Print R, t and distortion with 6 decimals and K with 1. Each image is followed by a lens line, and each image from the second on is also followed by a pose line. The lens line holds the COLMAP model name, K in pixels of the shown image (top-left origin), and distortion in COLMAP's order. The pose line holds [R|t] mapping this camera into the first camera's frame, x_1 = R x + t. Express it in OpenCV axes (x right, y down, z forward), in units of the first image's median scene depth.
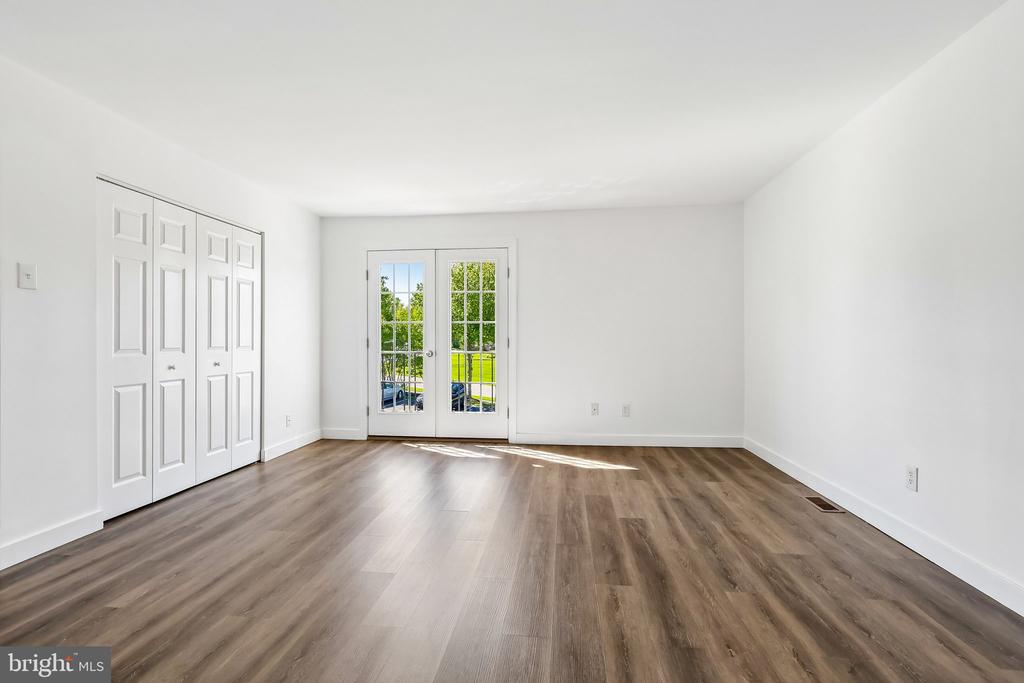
lens RADIAL K [[475.0, 0, 508.1], [0, 475.0, 340.7], [0, 0, 1]] dist [-0.001822, -0.000040]
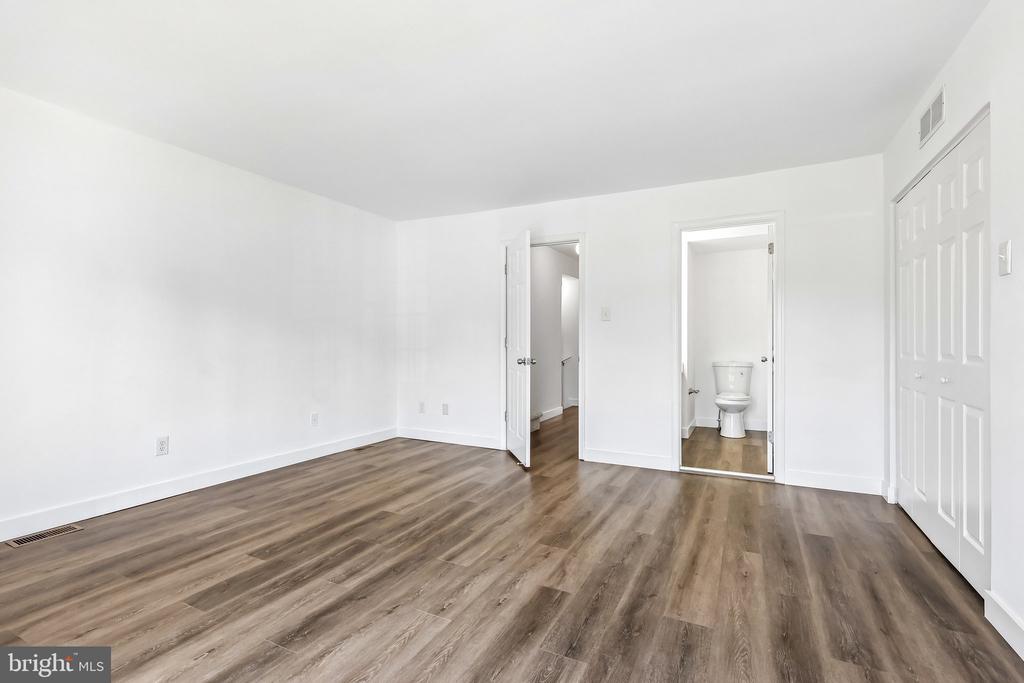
lens RADIAL K [[475.0, 0, 508.1], [0, 475.0, 340.7], [0, 0, 1]] dist [-0.001822, -0.000040]
pose [[-0.939093, -0.000169, 0.343663, -0.390118], [-0.000478, 1.000000, -0.000813, -0.004046], [-0.343662, -0.000928, -0.939093, 1.443506]]
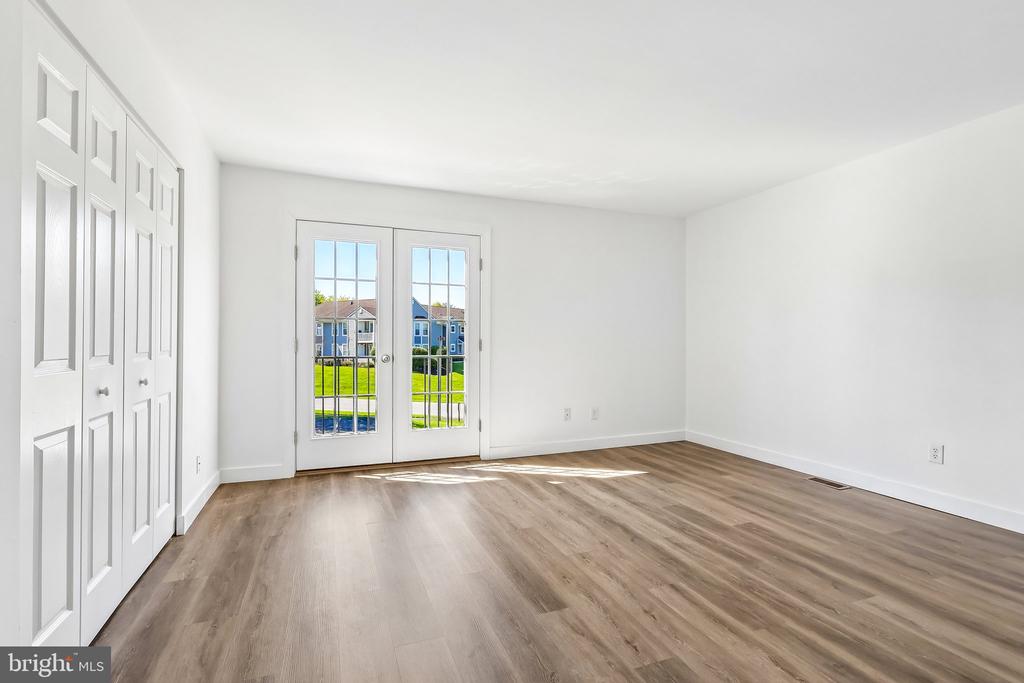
lens RADIAL K [[475.0, 0, 508.1], [0, 475.0, 340.7], [0, 0, 1]] dist [-0.001822, -0.000040]
pose [[0.883473, 0.004412, 0.468462, -0.559572], [-0.003746, 0.999990, -0.002352, -0.001991], [-0.468468, 0.000323, 0.883480, 0.316769]]
